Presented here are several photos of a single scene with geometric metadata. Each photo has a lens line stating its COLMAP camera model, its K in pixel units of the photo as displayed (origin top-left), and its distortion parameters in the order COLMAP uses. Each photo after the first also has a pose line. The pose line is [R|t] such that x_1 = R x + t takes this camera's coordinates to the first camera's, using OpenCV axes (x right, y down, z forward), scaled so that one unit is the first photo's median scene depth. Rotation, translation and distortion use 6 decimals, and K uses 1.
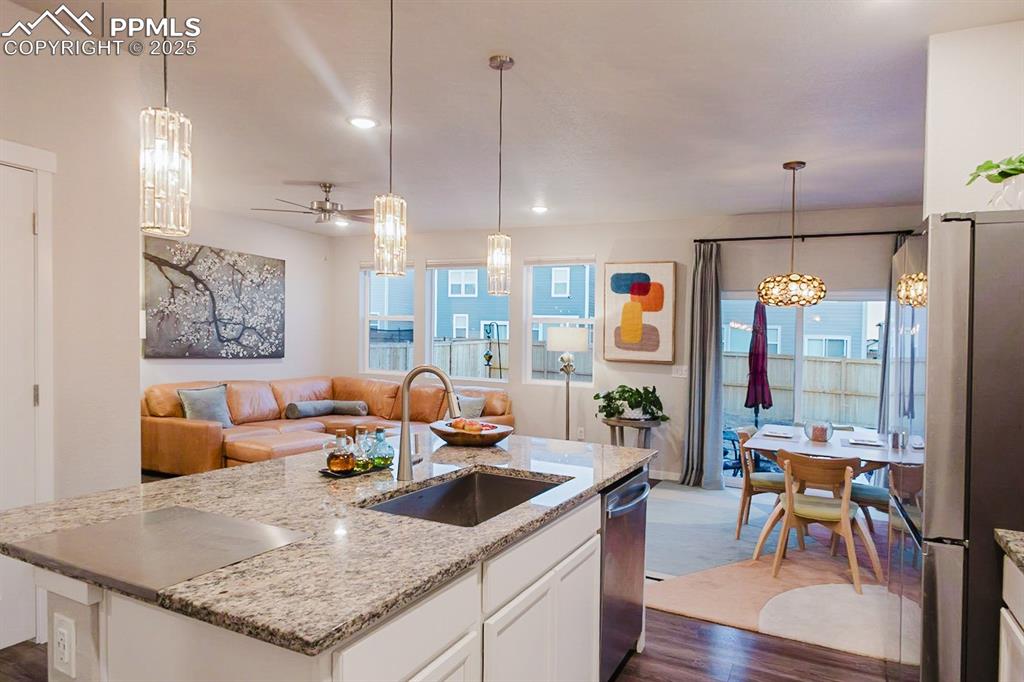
lens RADIAL K [[646.9, 0, 512.0], [0, 646.9, 341.0], [0, 0, 1]] dist [0.003771, 0.001529]
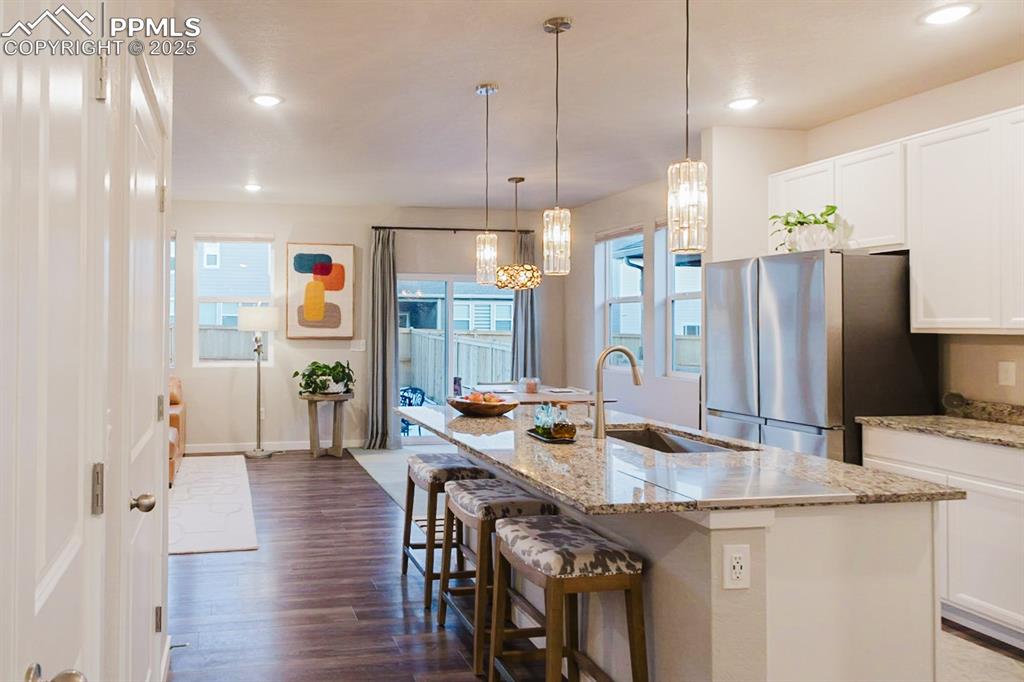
lens RADIAL K [[677.0, 0, 390.8], [0, 677.0, 298.3], [0, 0, 1]] dist [0.003650, 0.004497]
pose [[0.799697, -0.009557, 0.600328, -0.385217], [0.022762, 0.999637, -0.014407, -0.015067], [-0.599972, 0.025186, 0.799624, 0.054100]]
